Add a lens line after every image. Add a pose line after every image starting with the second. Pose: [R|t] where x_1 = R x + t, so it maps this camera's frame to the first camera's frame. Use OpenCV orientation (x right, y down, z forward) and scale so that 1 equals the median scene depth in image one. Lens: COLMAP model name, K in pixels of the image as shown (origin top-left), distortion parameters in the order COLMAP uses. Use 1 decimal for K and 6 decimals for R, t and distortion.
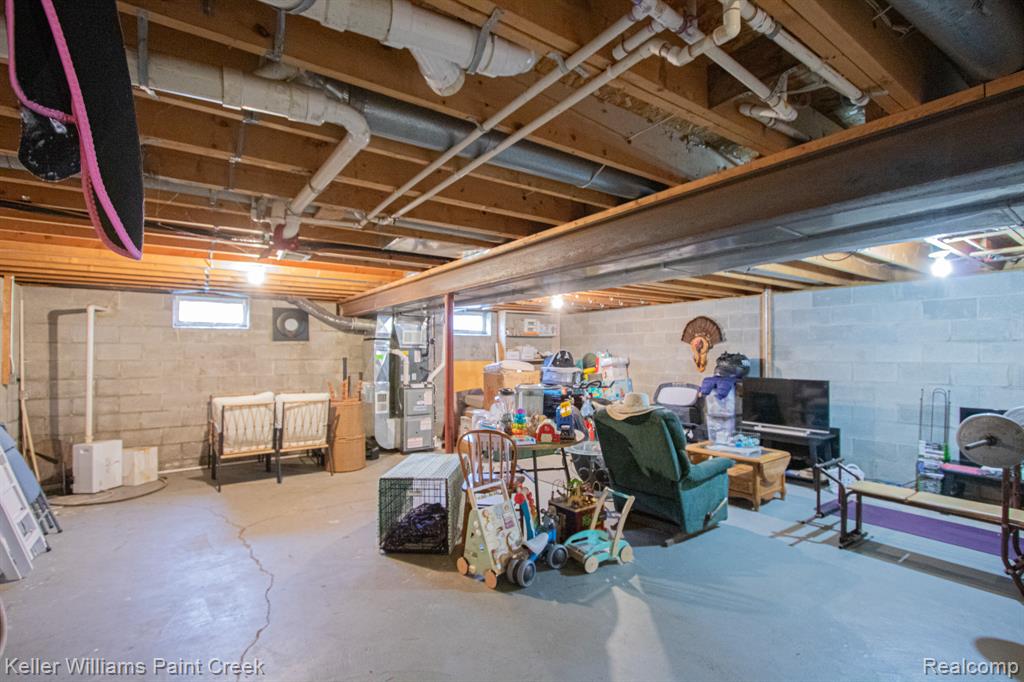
lens RADIAL K [[473.1, 0, 517.1], [0, 473.1, 349.4], [0, 0, 1]] dist [-0.015375, 0.000254]
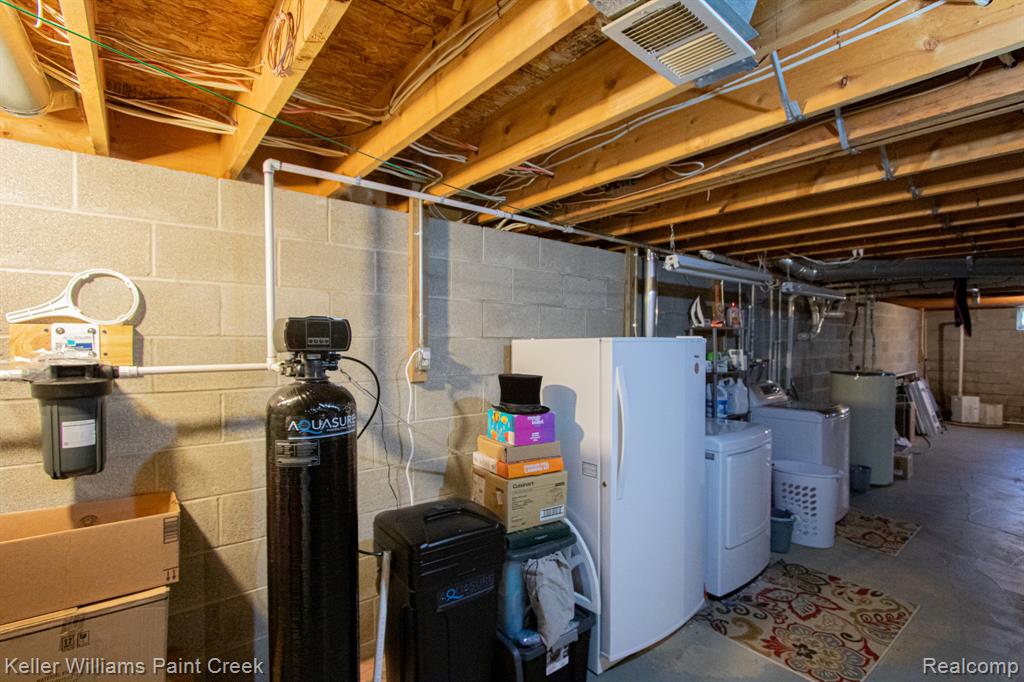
lens RADIAL K [[473.1, 0, 517.1], [0, 473.1, 349.4], [0, 0, 1]] dist [-0.015375, 0.000254]
pose [[0.072251, 0.016469, -0.997250, 0.692305], [0.005243, 0.999844, 0.016892, -0.018860], [0.997373, -0.006449, 0.072154, -0.768056]]
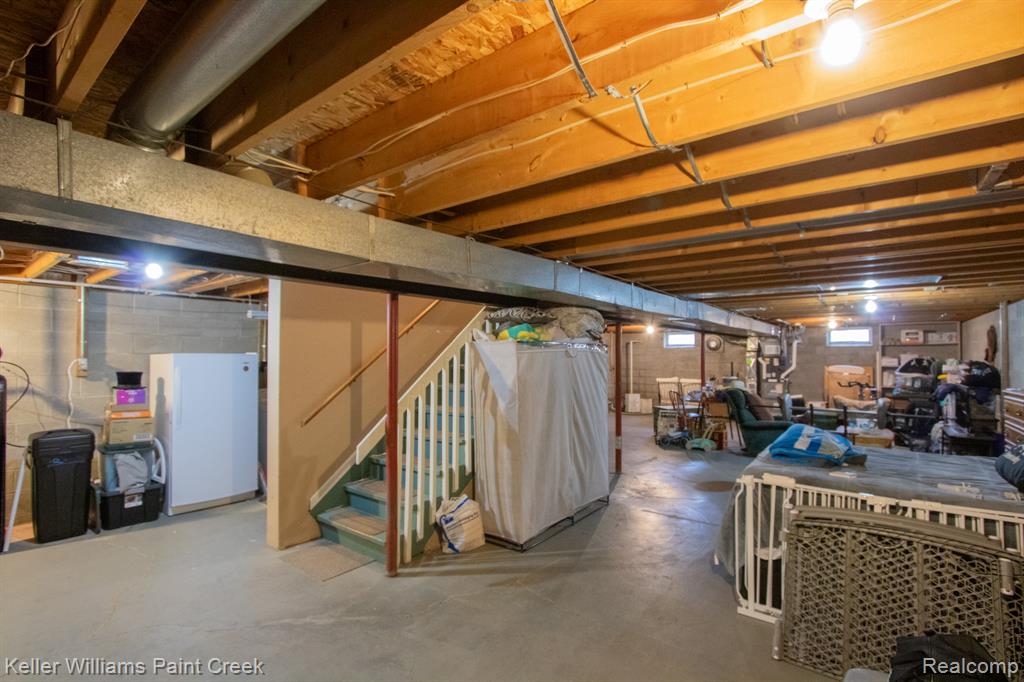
lens RADIAL K [[473.1, 0, 517.1], [0, 473.1, 349.4], [0, 0, 1]] dist [-0.015375, 0.000254]
pose [[0.296315, -0.013093, -0.955001, 1.273421], [0.005761, 0.999912, -0.011922, -0.015748], [0.955073, -0.001970, 0.296364, -0.334874]]
